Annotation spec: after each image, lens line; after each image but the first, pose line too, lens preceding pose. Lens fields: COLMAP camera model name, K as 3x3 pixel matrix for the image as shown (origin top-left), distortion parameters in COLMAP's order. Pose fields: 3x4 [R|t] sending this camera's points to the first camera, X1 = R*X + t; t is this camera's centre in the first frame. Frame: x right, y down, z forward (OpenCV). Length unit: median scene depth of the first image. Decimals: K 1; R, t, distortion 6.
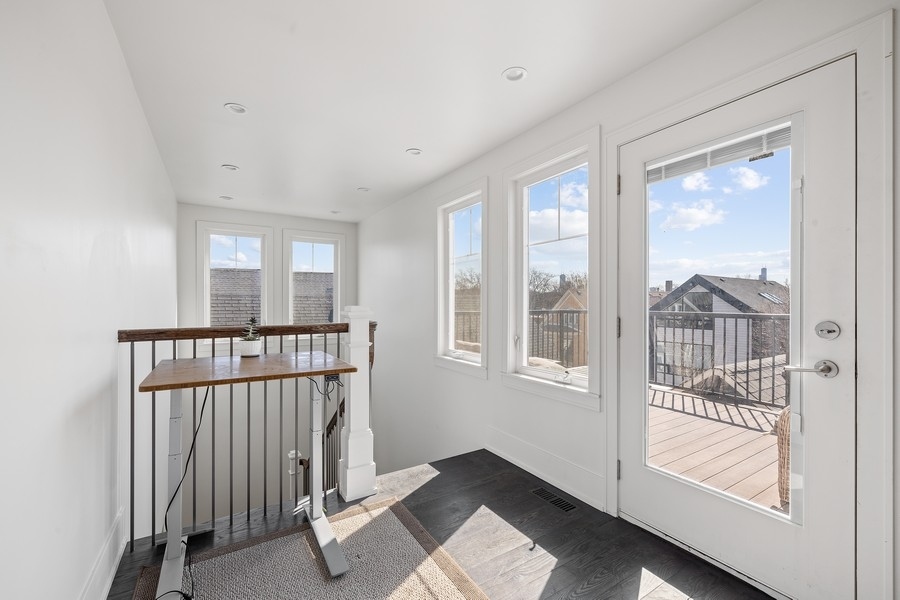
lens RADIAL K [[379.1, 0, 447.3], [0, 379.1, 299.9], [0, 0, 1]] dist [0.001616, 0.000494]
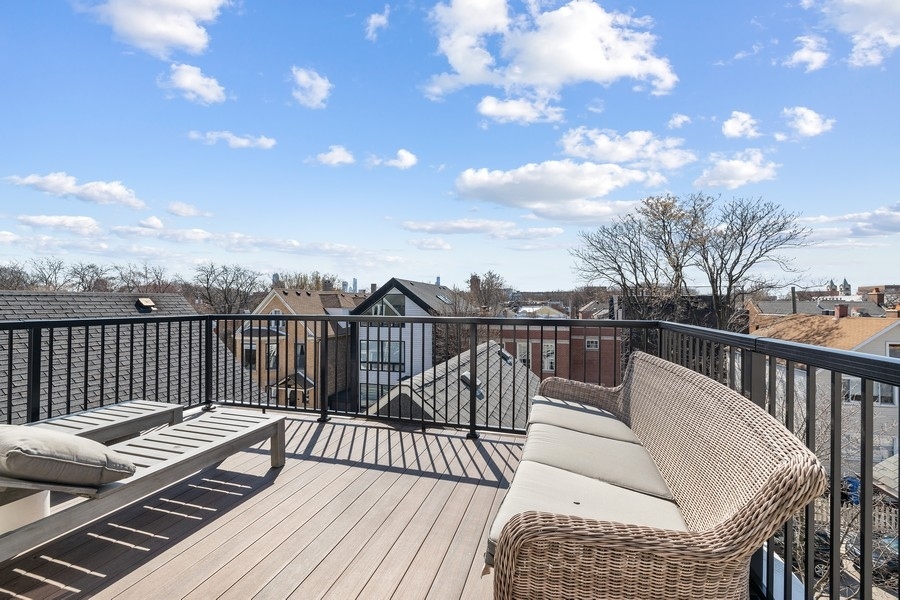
lens RADIAL K [[379.1, 0, 447.3], [0, 379.1, 299.9], [0, 0, 1]] dist [0.001616, 0.000494]
pose [[0.752826, 0.002958, 0.658213, 0.252299], [-0.001520, 0.999995, -0.002755, 0.005150], [-0.658217, 0.001074, 0.752827, 0.338642]]
